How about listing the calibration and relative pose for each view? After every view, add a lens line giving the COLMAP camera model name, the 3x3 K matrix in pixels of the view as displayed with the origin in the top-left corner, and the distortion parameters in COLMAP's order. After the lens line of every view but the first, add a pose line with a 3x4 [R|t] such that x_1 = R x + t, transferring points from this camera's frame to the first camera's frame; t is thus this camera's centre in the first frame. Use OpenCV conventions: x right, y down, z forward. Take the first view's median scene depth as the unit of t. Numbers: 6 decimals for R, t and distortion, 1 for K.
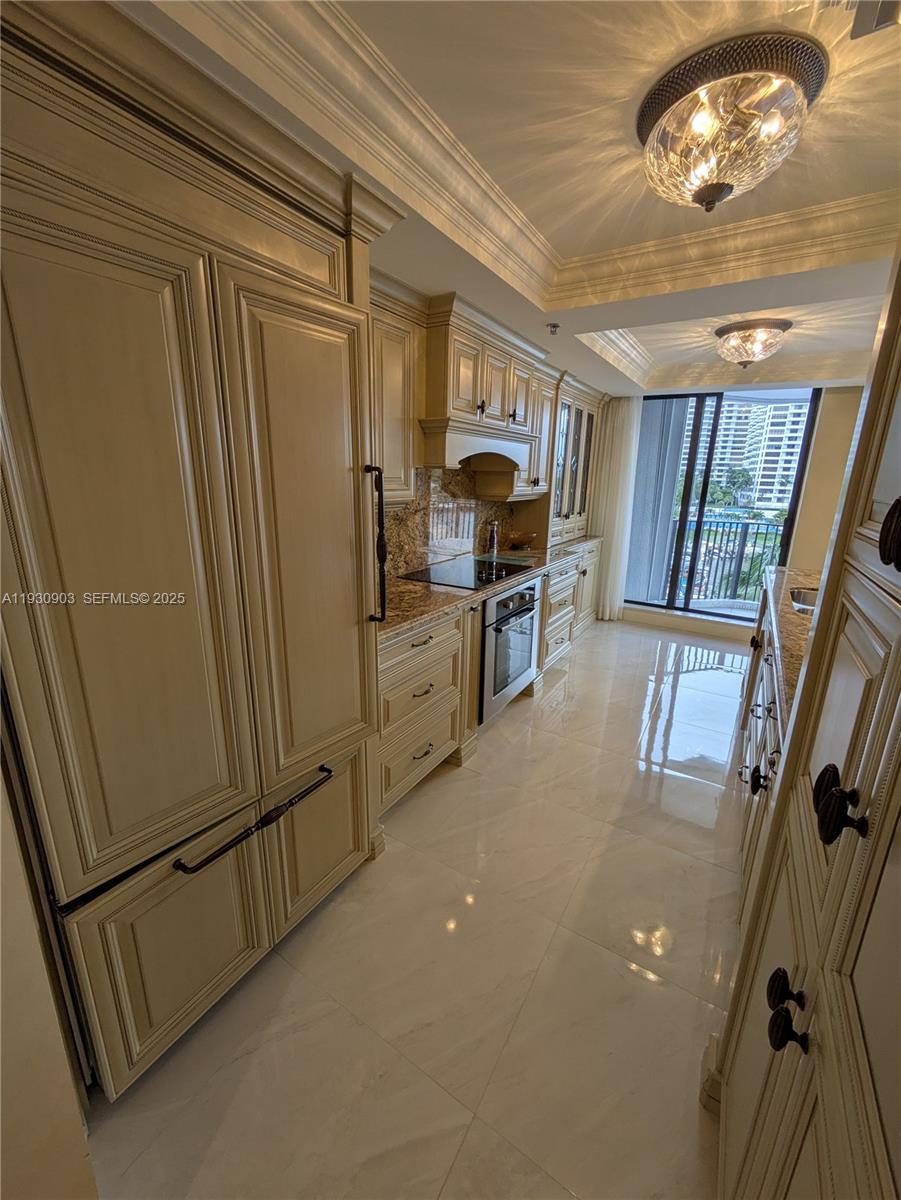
lens RADIAL K [[471.7, 0, 448.0], [0, 471.7, 600.5], [0, 0, 1]] dist [-0.002243, 0.001018]
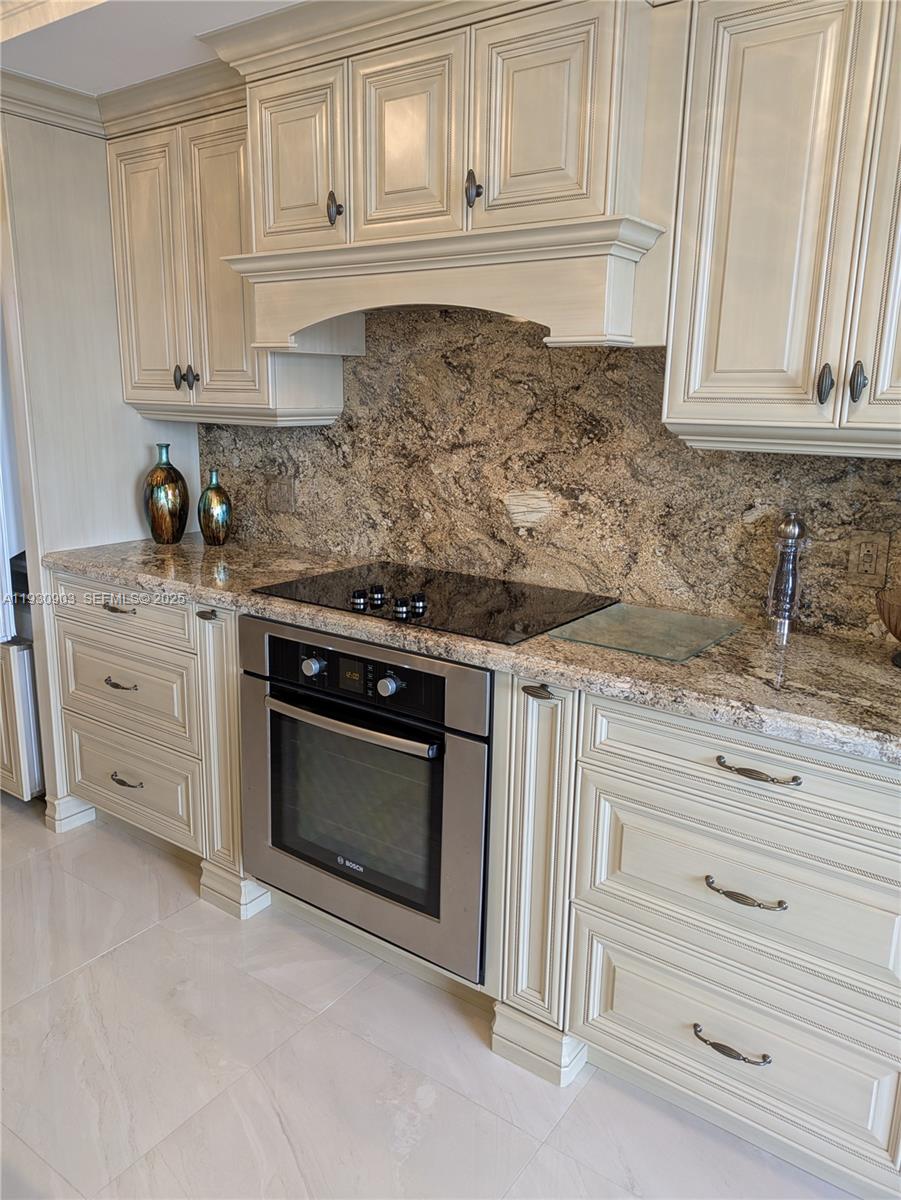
lens RADIAL K [[881.6, 0, 448.6], [0, 881.6, 596.1], [0, 0, 1]] dist [0.038120, -0.017289]
pose [[-0.062334, 0.210637, -0.975575, 0.820828], [-0.271744, 0.936965, 0.219663, -0.239752], [0.960349, 0.278799, -0.001165, 1.030118]]
